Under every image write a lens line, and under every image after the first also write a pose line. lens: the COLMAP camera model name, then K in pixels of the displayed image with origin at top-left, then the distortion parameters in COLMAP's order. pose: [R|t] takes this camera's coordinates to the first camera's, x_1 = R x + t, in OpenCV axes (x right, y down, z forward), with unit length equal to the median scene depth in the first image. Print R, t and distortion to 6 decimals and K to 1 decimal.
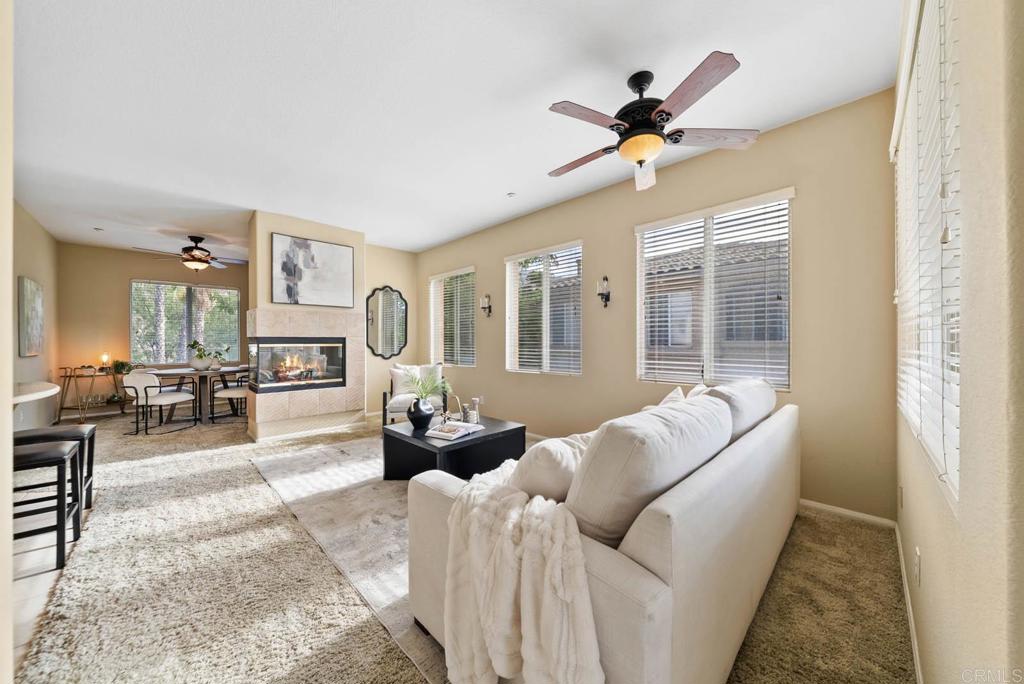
lens RADIAL K [[356.5, 0, 514.6], [0, 356.5, 343.0], [0, 0, 1]] dist [-0.001504, 0.000540]
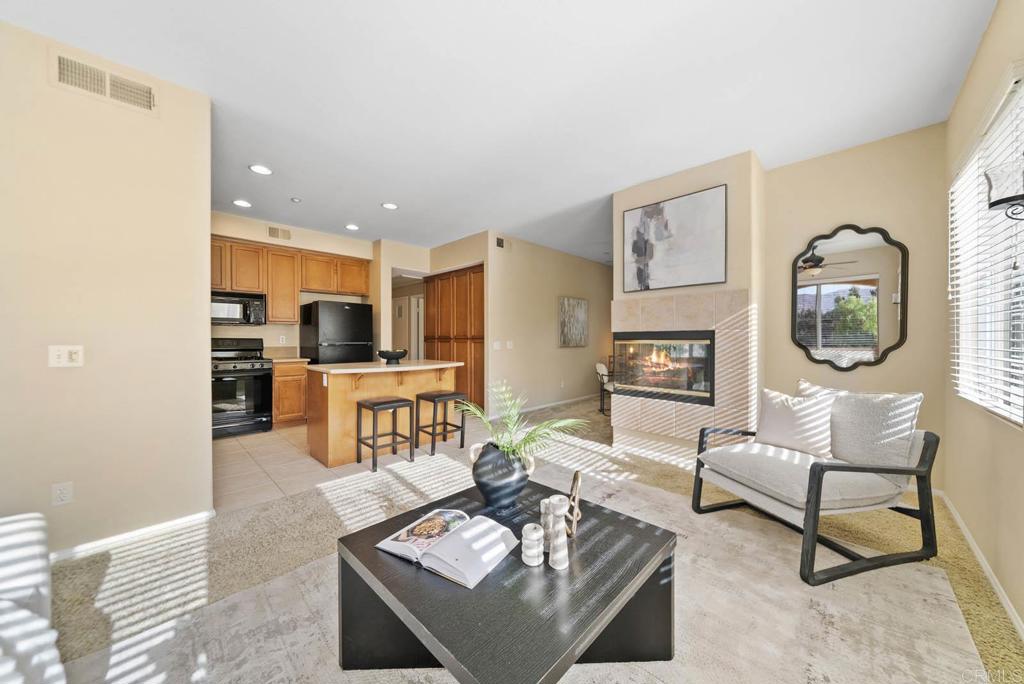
lens RADIAL K [[356.5, 0, 515.4], [0, 356.5, 341.3], [0, 0, 1]] dist [-0.001504, 0.000540]
pose [[0.020025, 0.014143, -0.999699, 0.174703], [0.002270, 0.999897, 0.014191, -0.006391], [0.999797, -0.002553, 0.019991, 0.675453]]
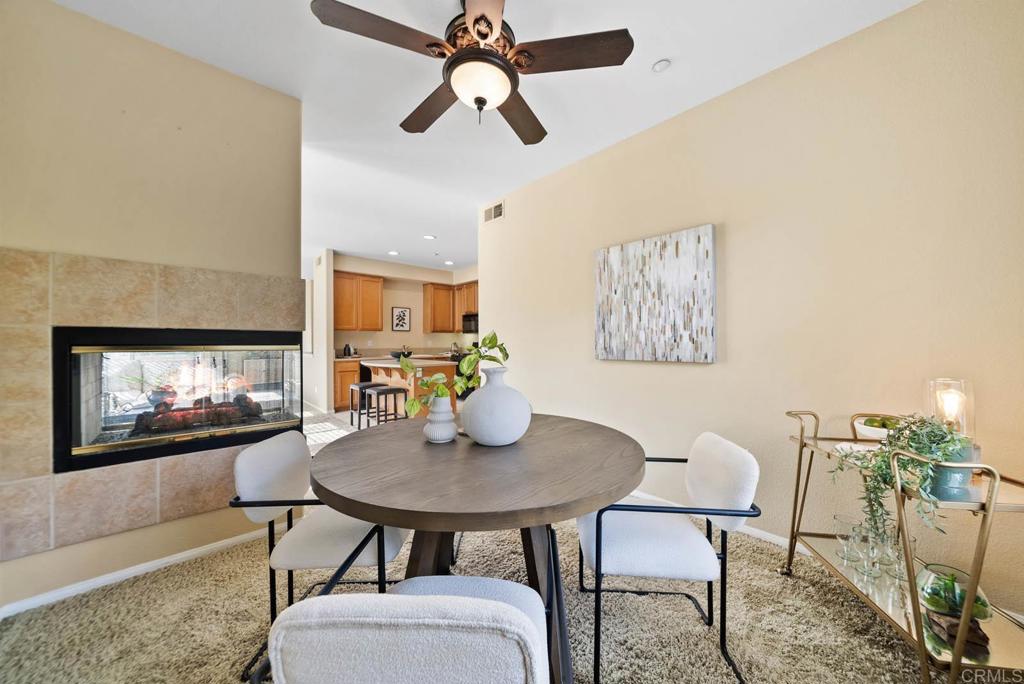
lens RADIAL K [[356.5, 0, 510.7], [0, 356.5, 342.4], [0, 0, 1]] dist [-0.001504, 0.000540]
pose [[-0.999158, 0.009794, 0.039844, -1.112650], [0.009643, 0.999946, -0.003979, 0.005182], [-0.039881, -0.003592, -0.999198, 1.538491]]
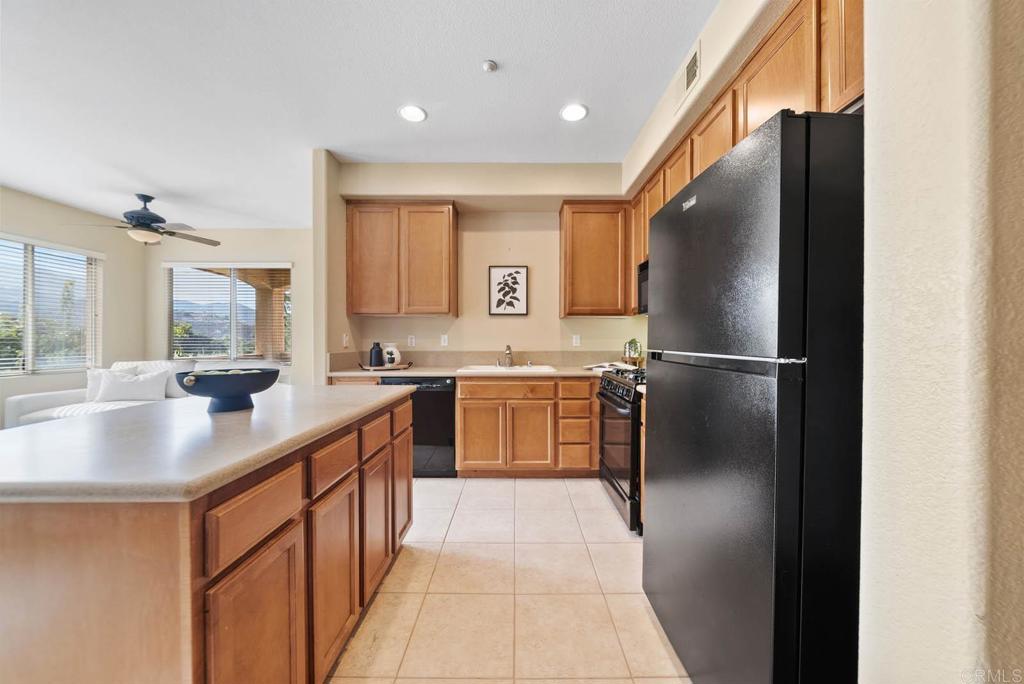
lens RADIAL K [[356.5, 0, 516.8], [0, 356.5, 341.9], [0, 0, 1]] dist [-0.001504, 0.000540]
pose [[-0.711209, 0.005710, 0.702957, -1.111612], [0.004357, 0.999984, -0.003714, 0.003346], [-0.702967, 0.000422, -0.711223, 0.436114]]
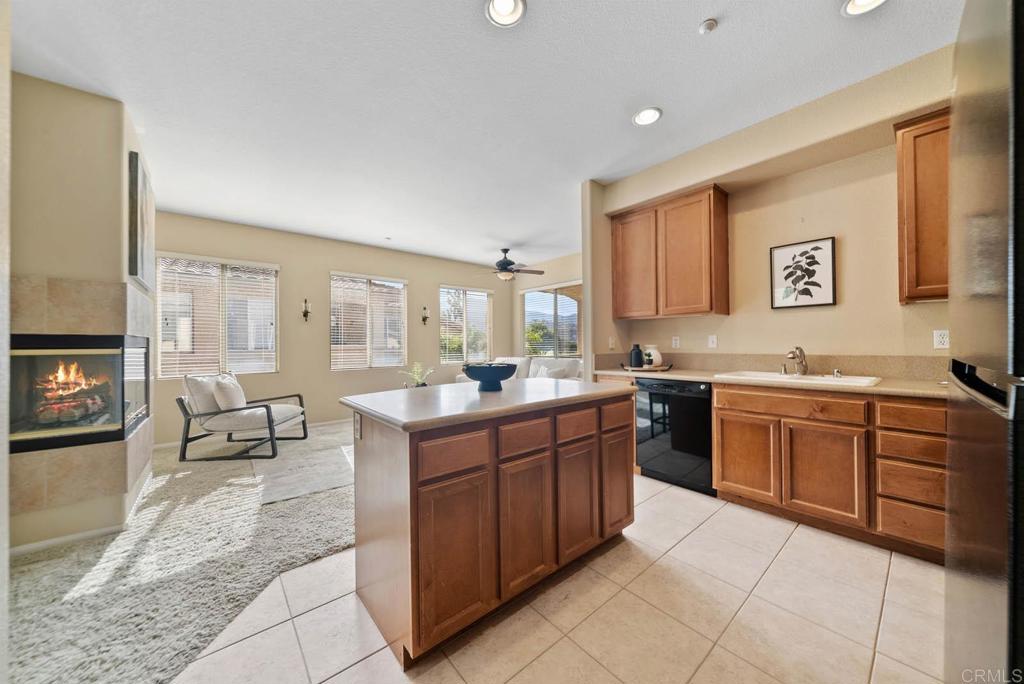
lens RADIAL K [[356.5, 0, 516.4], [0, 356.5, 341.7], [0, 0, 1]] dist [-0.001504, 0.000540]
pose [[0.073113, 0.013674, 0.997230, -1.176600], [0.007699, 0.999868, -0.014275, 0.003808], [-0.997294, 0.008721, 0.072998, 0.319678]]
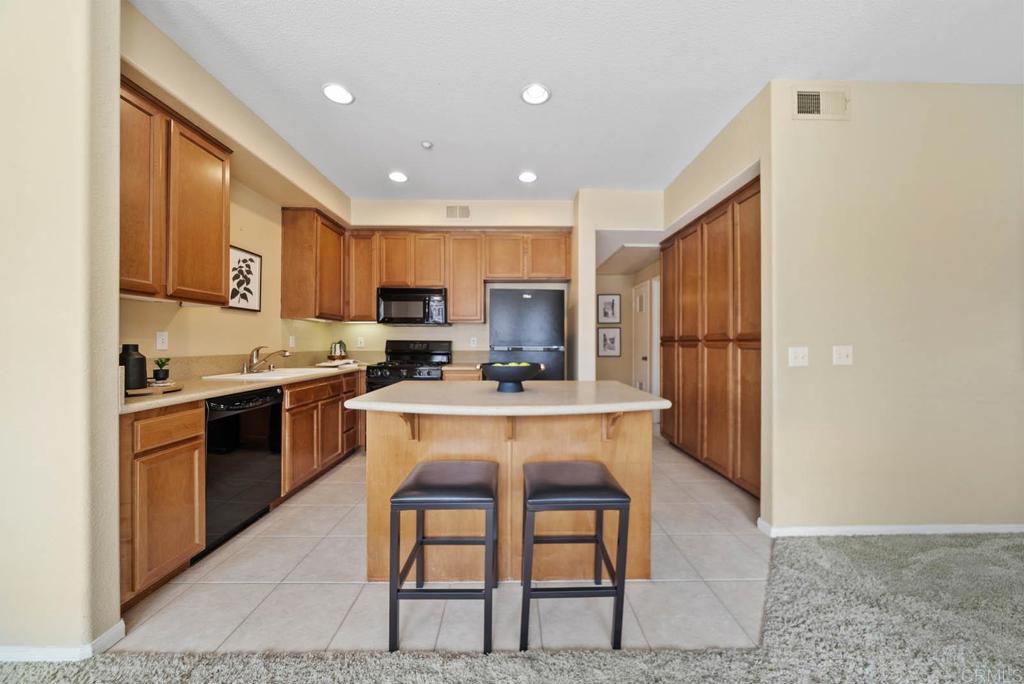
lens RADIAL K [[356.5, 0, 517.9], [0, 356.5, 342.1], [0, 0, 1]] dist [-0.001504, 0.000540]
pose [[-0.688742, 0.007309, -0.724970, -0.400353], [0.007452, 0.999968, 0.003001, 0.000345], [0.724968, -0.003336, -0.688774, 0.695172]]
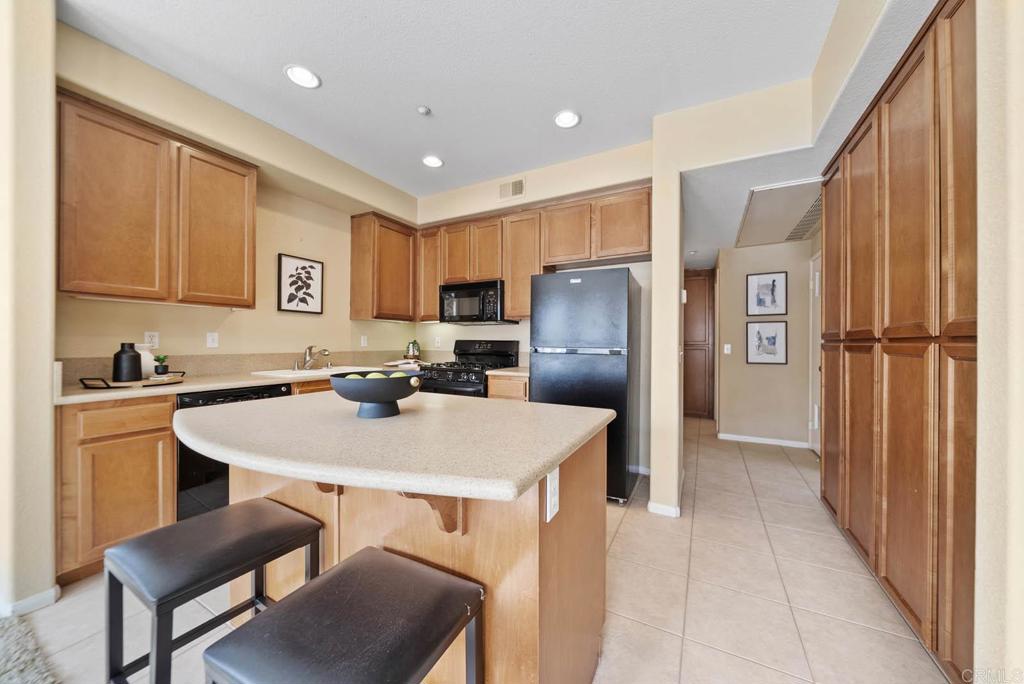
lens RADIAL K [[356.5, 0, 518.6], [0, 356.5, 343.5], [0, 0, 1]] dist [-0.001504, 0.000540]
pose [[-0.953068, 0.006244, -0.302691, -0.730344], [0.005666, 0.999980, 0.002789, 0.002980], [0.302702, 0.000943, -0.953085, 0.702298]]
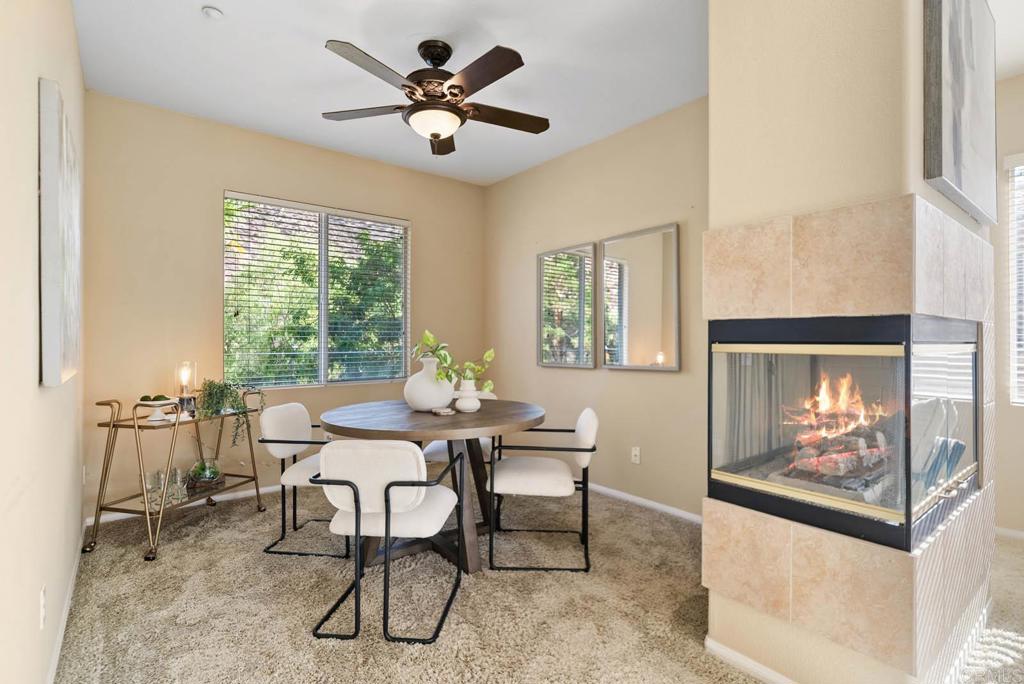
lens RADIAL K [[492.9, 0, 515.8], [0, 492.9, 340.8], [0, 0, 1]] dist [-0.003886, -0.000963]
pose [[0.994346, 0.005298, -0.106057, -0.900938], [-0.004974, 0.999982, 0.003321, -0.000899], [0.106073, -0.002775, 0.994355, 0.605691]]
